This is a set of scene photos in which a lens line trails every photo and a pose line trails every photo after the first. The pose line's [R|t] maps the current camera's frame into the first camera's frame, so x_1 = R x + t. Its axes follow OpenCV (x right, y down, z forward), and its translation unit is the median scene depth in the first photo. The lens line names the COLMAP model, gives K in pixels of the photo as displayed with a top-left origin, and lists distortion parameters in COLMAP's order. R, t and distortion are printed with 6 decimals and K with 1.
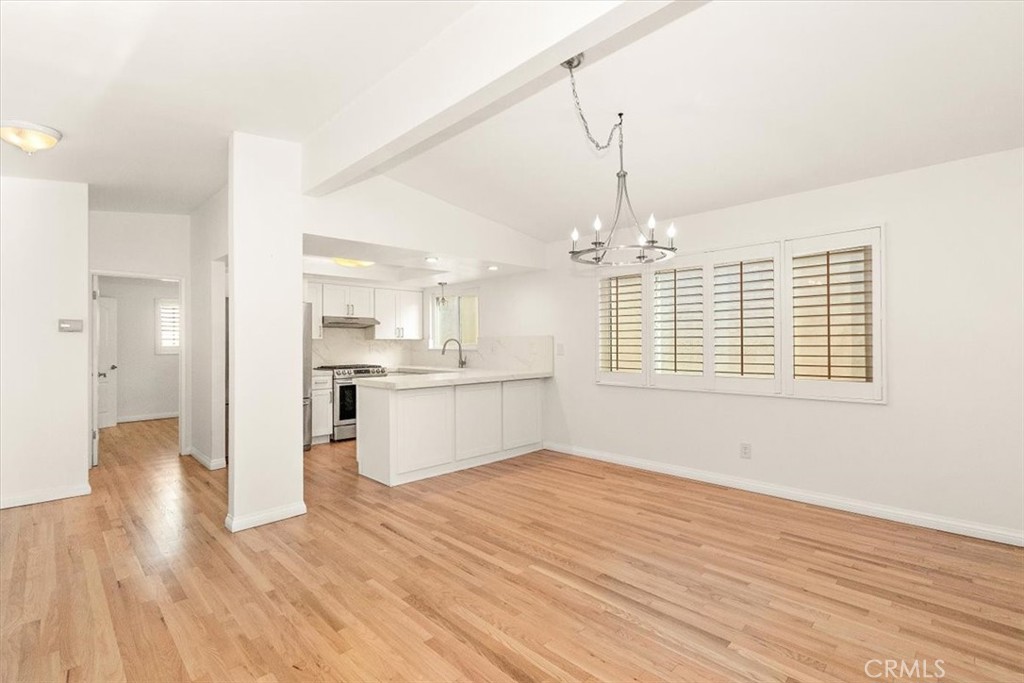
lens RADIAL K [[460.1, 0, 516.1], [0, 460.1, 339.7], [0, 0, 1]] dist [-0.000636, -0.000519]
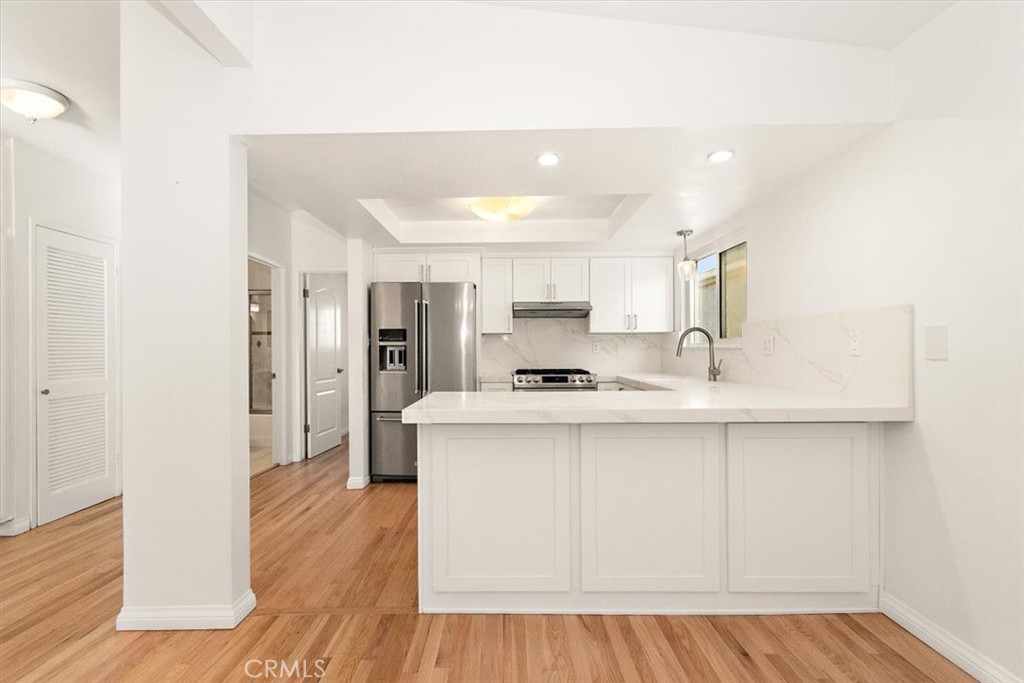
lens RADIAL K [[455.2, 0, 508.5], [0, 455.2, 348.0], [0, 0, 1]] dist [0.000281, 0.000041]
pose [[0.697880, -0.000025, -0.716214, 0.174625], [0.007697, 0.999943, 0.007465, 0.029406], [0.716173, -0.010722, 0.697840, 0.821333]]
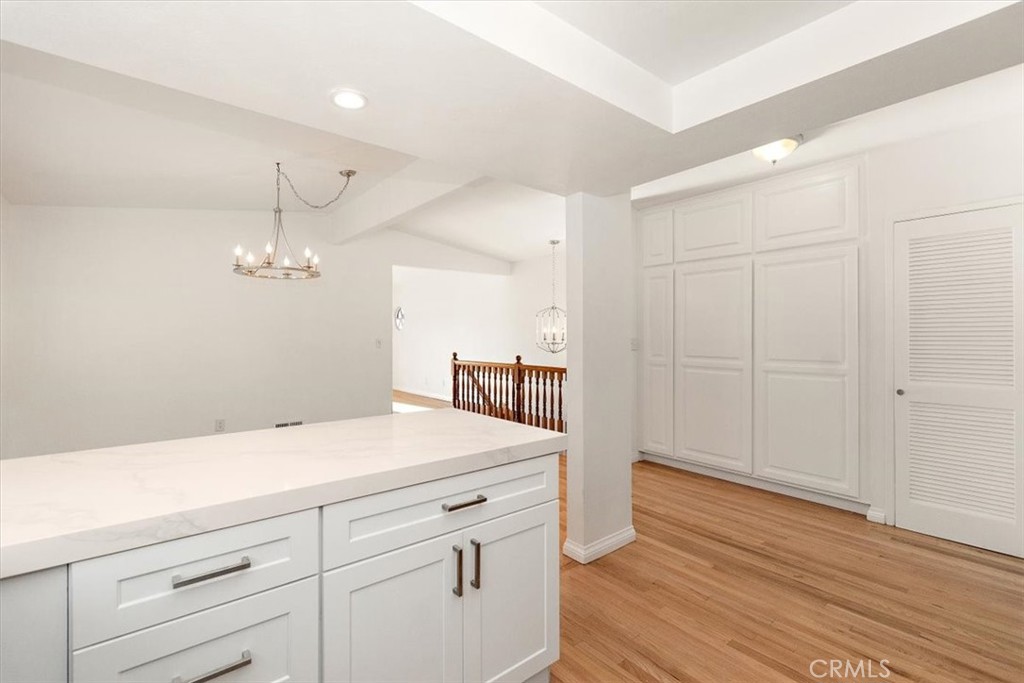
lens RADIAL K [[460.1, 0, 516.1], [0, 460.1, 339.7], [0, 0, 1]] dist [-0.000636, -0.000519]
pose [[-0.993928, 0.000770, 0.110033, -0.433822], [0.000190, 0.999986, -0.005274, 0.020687], [-0.110036, -0.005221, -0.993914, 1.690509]]
